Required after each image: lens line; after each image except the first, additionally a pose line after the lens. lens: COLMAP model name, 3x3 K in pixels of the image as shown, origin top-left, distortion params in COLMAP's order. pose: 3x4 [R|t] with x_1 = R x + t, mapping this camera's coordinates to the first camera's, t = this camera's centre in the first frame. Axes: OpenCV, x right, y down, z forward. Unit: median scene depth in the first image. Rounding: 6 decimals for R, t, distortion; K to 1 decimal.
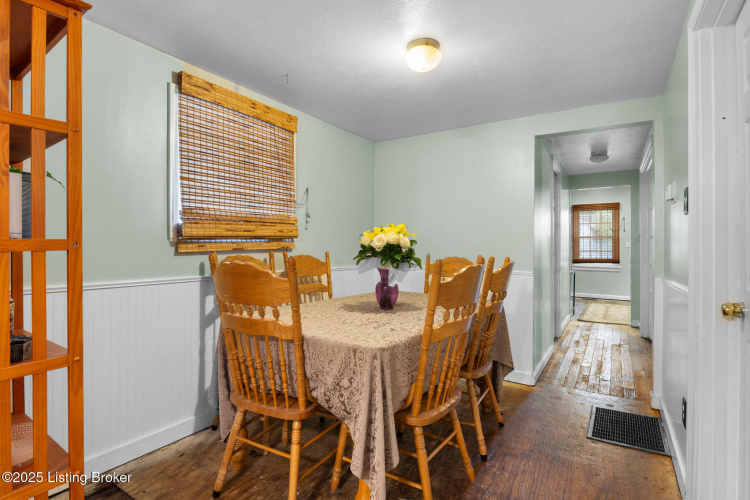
lens RADIAL K [[377.5, 0, 375.0], [0, 377.5, 247.0], [0, 0, 1]] dist [0.006469, 0.000373]
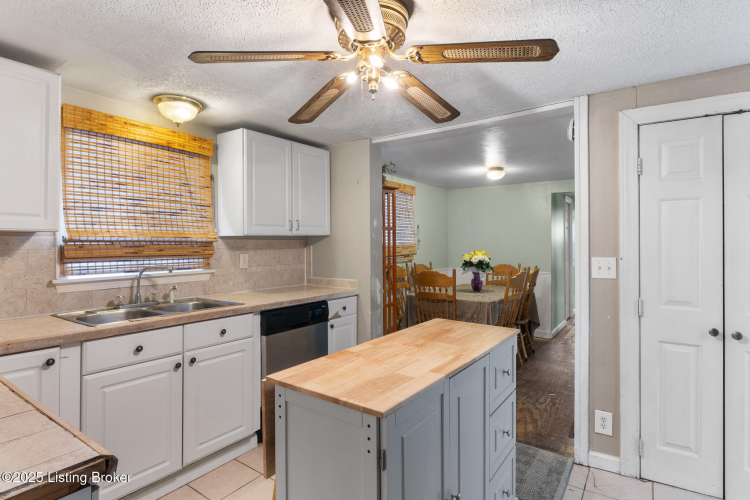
lens RADIAL K [[392.3, 0, 378.9], [0, 392.3, 239.6], [0, 0, 1]] dist [0.003315, 0.000110]
pose [[0.999385, -0.006159, -0.034532, -0.434676], [0.005682, 0.999887, -0.013896, -0.094723], [0.034614, 0.013691, 0.999307, -1.178258]]
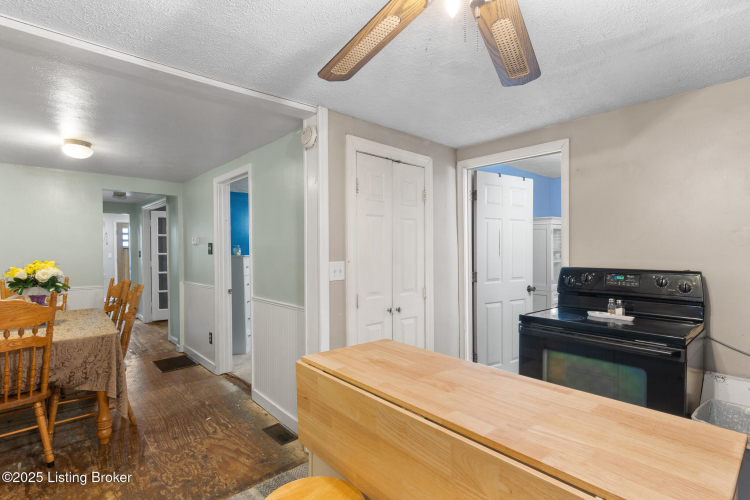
lens RADIAL K [[364.8, 0, 371.6], [0, 364.8, 251.2], [0, 0, 1]] dist [0.001788, 0.000251]
pose [[0.268634, -0.014794, 0.963129, -0.899801], [0.009527, 0.999874, 0.012702, -0.101714], [-0.963195, 0.005764, 0.268741, -0.477014]]
